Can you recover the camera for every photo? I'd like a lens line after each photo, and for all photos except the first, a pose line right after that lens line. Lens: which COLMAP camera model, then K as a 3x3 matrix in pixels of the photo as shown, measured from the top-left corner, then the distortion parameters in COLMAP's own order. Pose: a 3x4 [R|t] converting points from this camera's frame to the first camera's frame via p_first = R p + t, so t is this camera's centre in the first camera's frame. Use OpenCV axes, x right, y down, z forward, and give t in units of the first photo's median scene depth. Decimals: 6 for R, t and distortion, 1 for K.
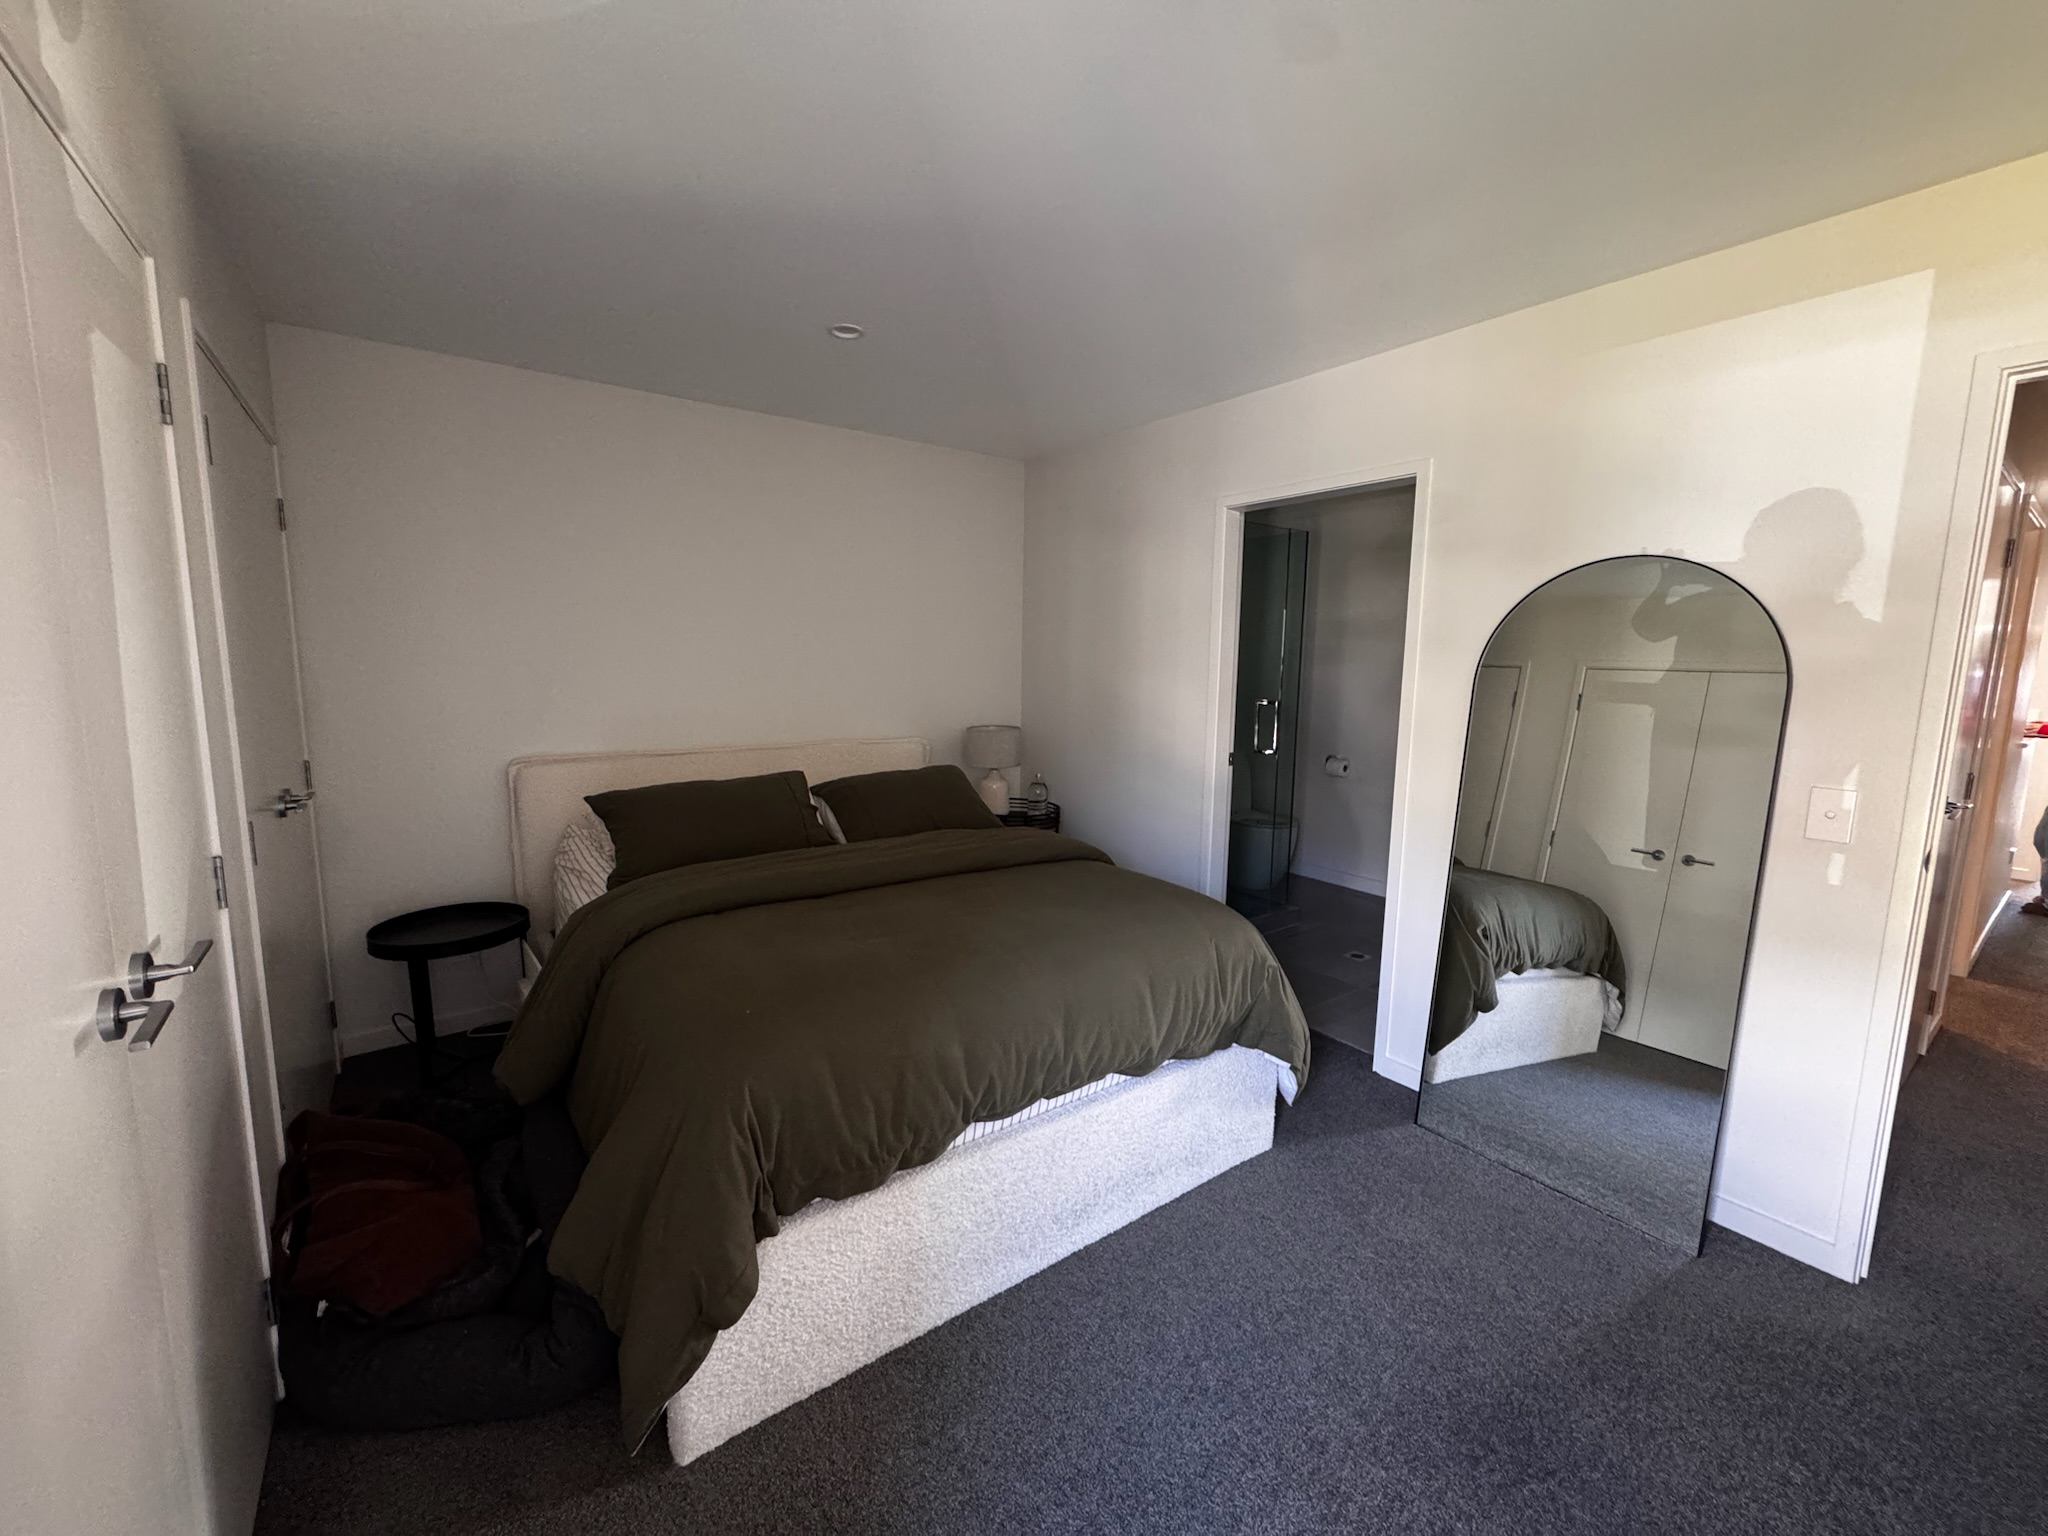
lens RADIAL K [[812.5, 0, 1013.7], [0, 812.5, 767.2], [0, 0, 1]] dist [-0.005479, 0.000267]
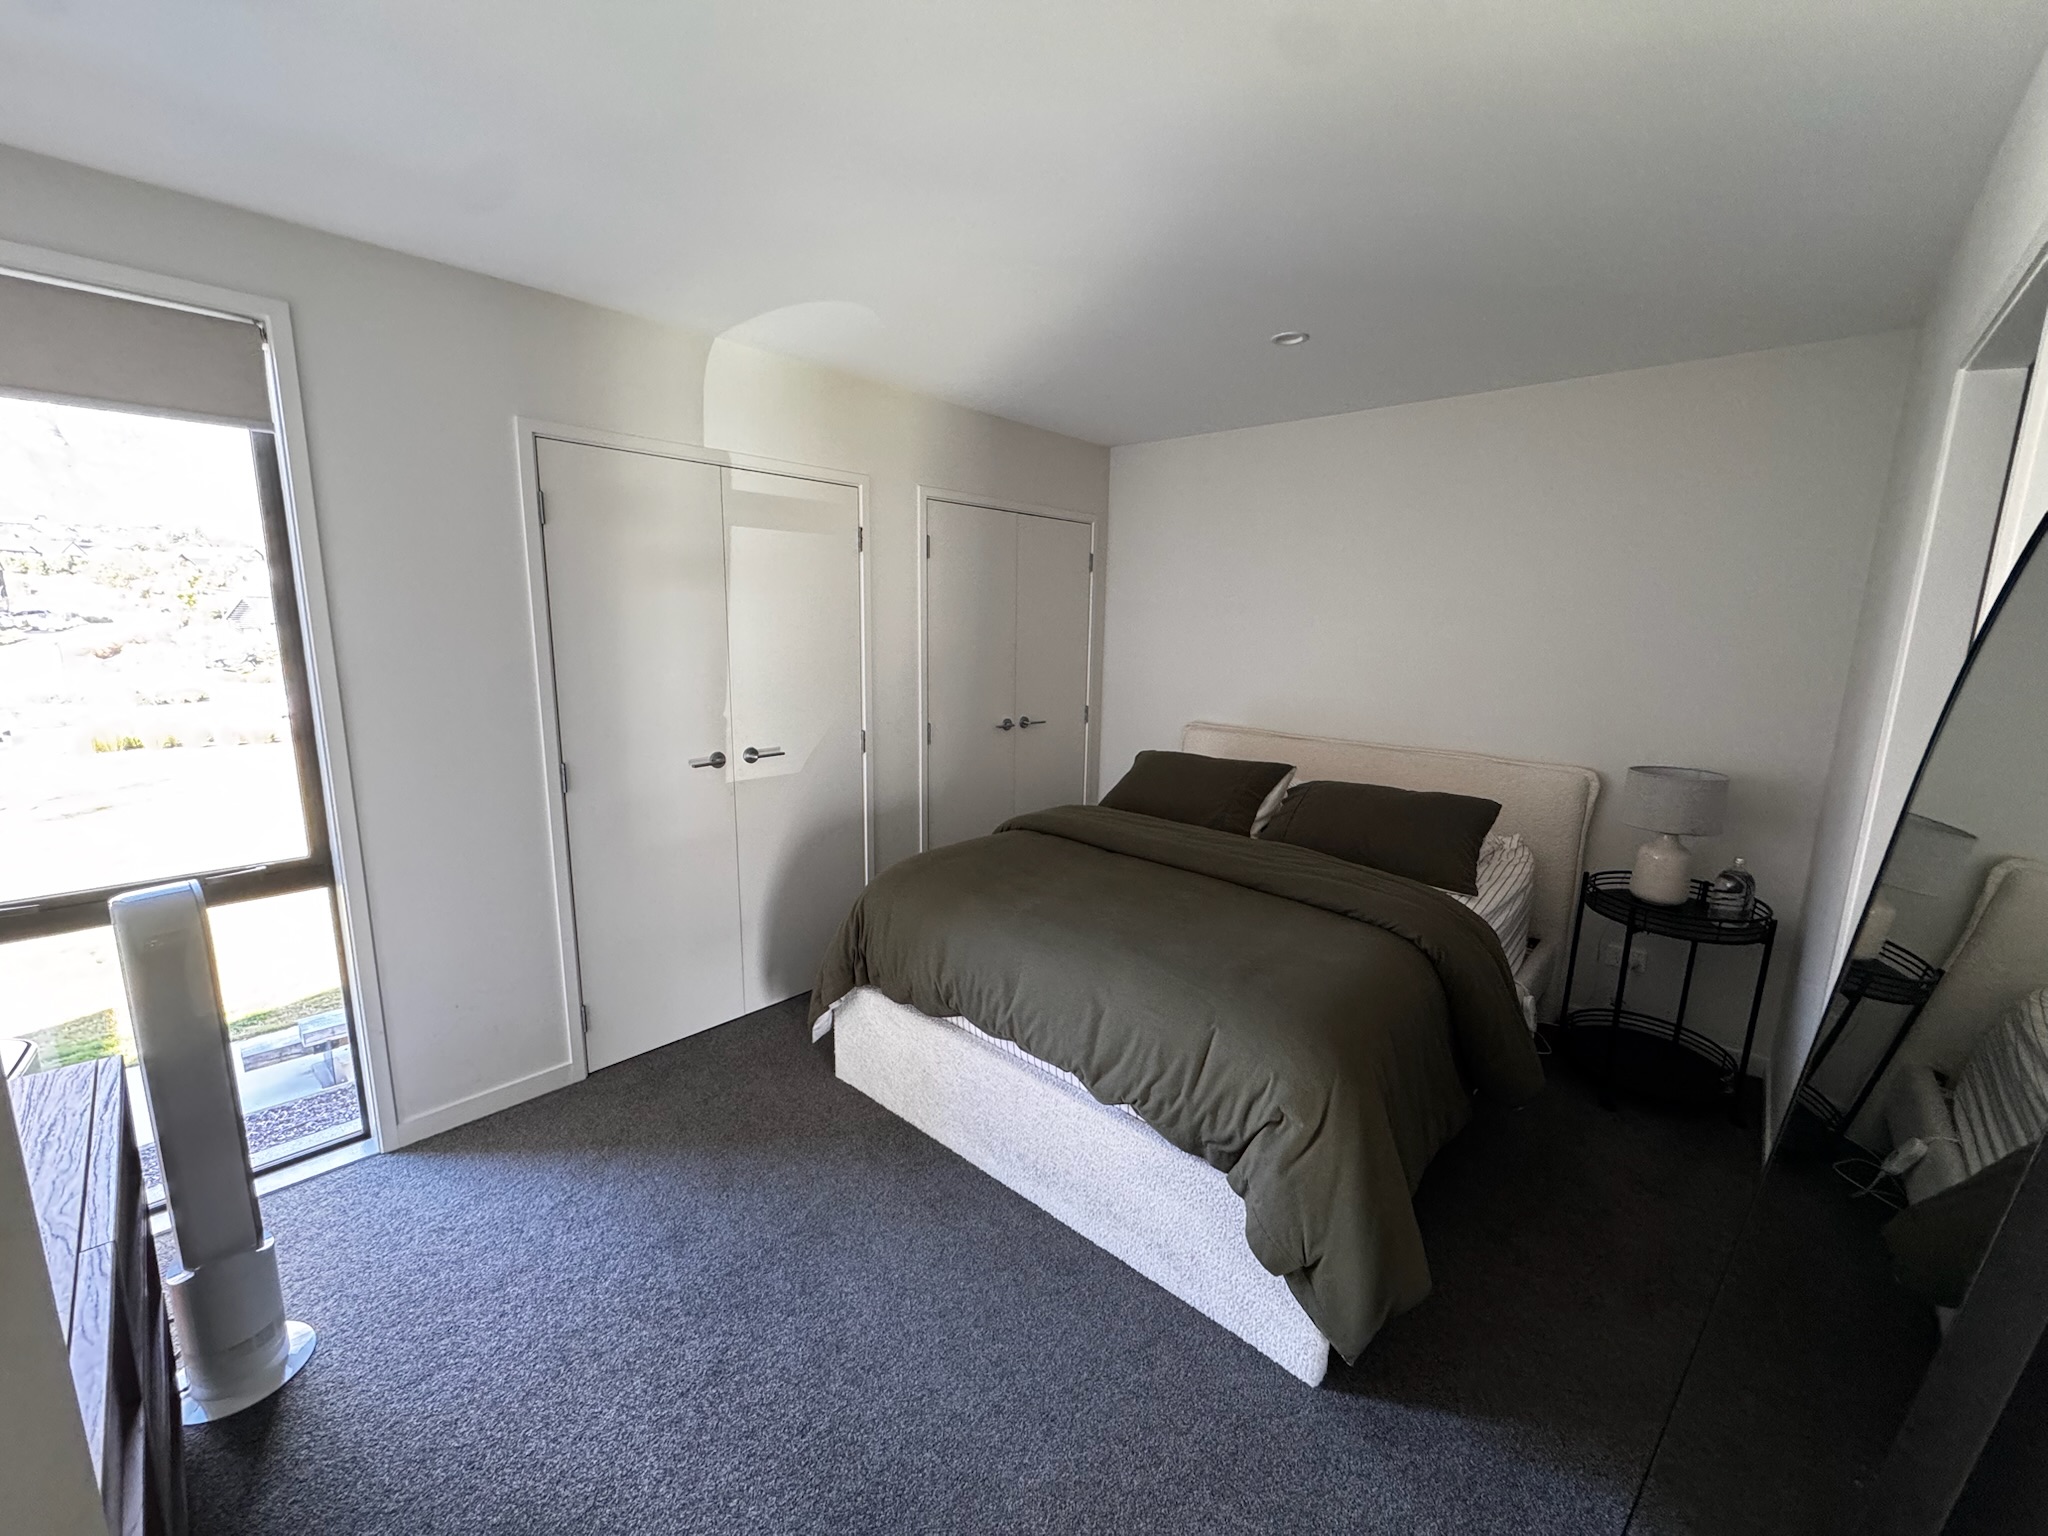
lens RADIAL K [[812.5, 0, 1017.2], [0, 812.5, 763.2], [0, 0, 1]] dist [-0.005479, 0.000267]
pose [[0.205221, 0.165593, -0.964605, 1.053831], [-0.151271, 0.979106, 0.135899, -0.137053], [0.966955, 0.118027, 0.225982, 0.670519]]
